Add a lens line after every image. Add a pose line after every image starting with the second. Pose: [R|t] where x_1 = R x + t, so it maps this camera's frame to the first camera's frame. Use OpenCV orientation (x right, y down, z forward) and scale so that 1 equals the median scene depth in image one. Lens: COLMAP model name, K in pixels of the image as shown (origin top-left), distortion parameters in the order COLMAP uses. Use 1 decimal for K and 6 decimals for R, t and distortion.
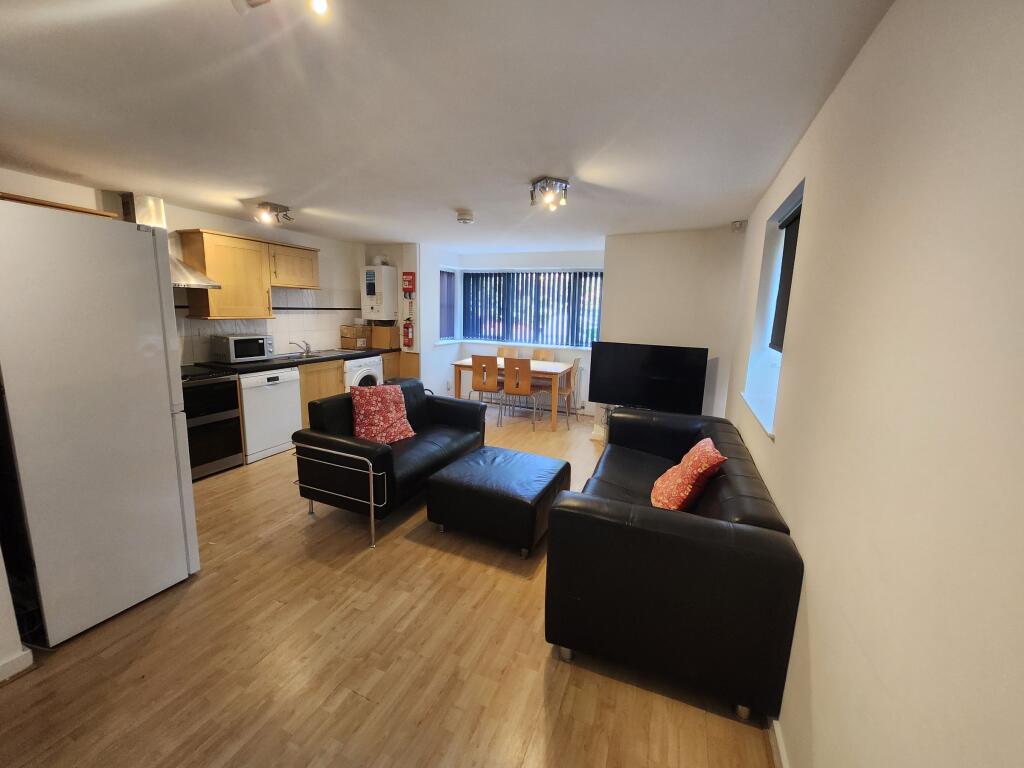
lens RADIAL K [[411.1, 0, 517.4], [0, 411.1, 380.0], [0, 0, 1]] dist [-0.003230, -0.000062]
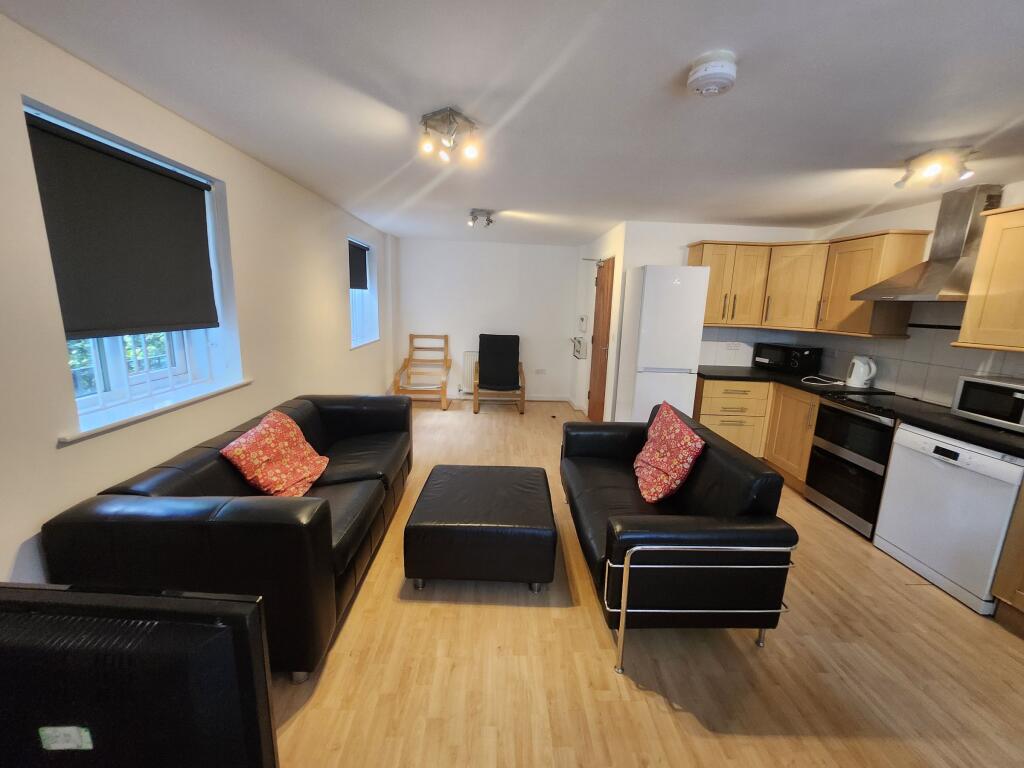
lens RADIAL K [[407.1, 0, 515.4], [0, 407.1, 378.0], [0, 0, 1]] dist [0.000198, 0.000154]
pose [[-0.917711, 0.012660, -0.397047, 0.181043], [-0.127700, 0.937039, 0.325038, -0.209792], [0.376164, 0.348994, -0.858315, 1.243272]]
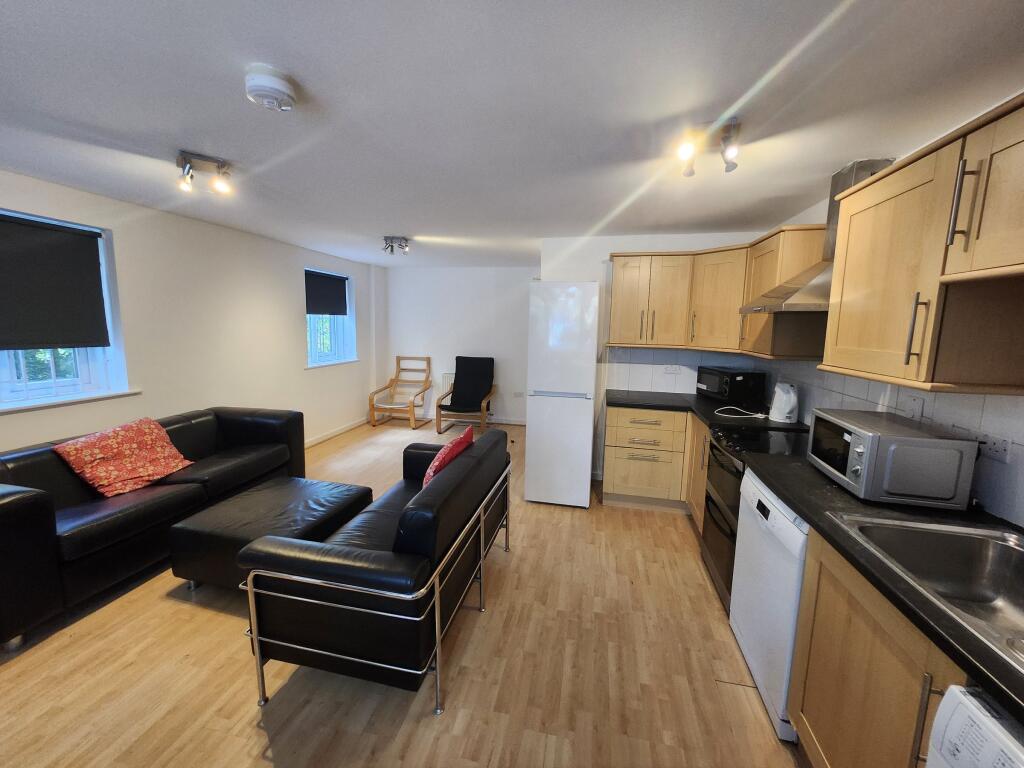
lens RADIAL K [[405.9, 0, 506.3], [0, 405.9, 378.9], [0, 0, 1]] dist [0.000585, 0.000938]
pose [[-0.987737, -0.028251, -0.153551, -0.263893], [-0.073129, 0.952651, 0.295142, -0.241907], [0.137942, 0.302751, -0.943034, 1.344843]]
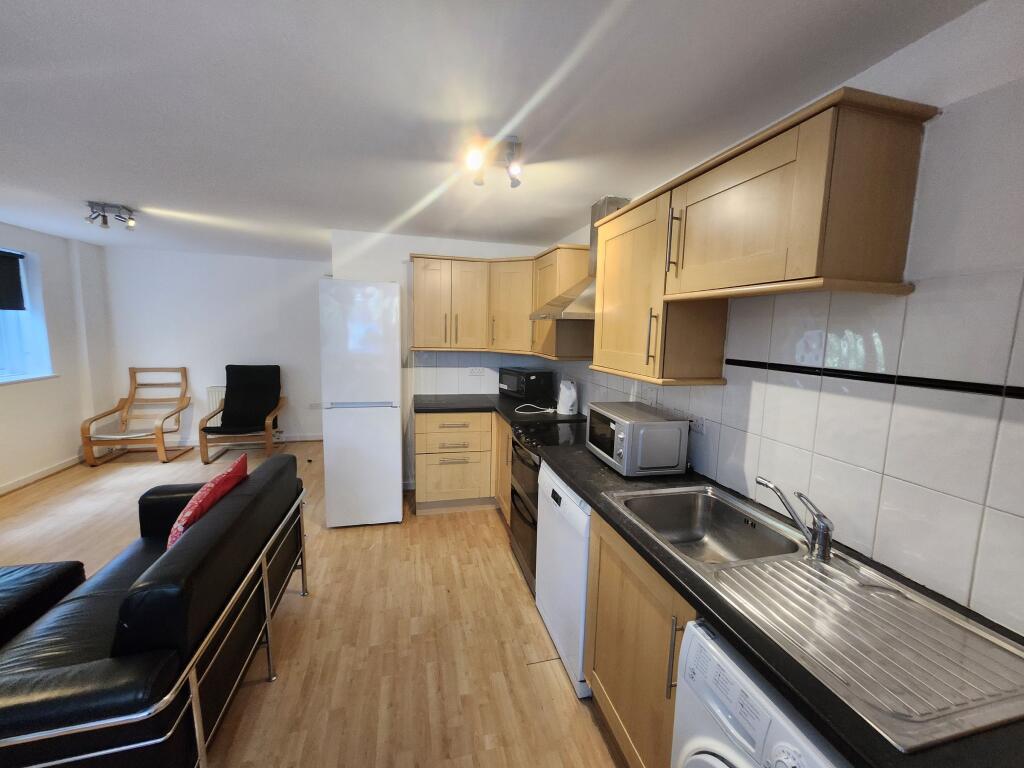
lens RADIAL K [[411.1, 0, 517.4], [0, 411.1, 380.0], [0, 0, 1]] dist [-0.003230, -0.000062]
pose [[-0.804494, 0.019603, -0.593637, -0.280735], [-0.152425, 0.959171, 0.238239, -0.244062], [0.574069, 0.282146, -0.768660, 1.324881]]
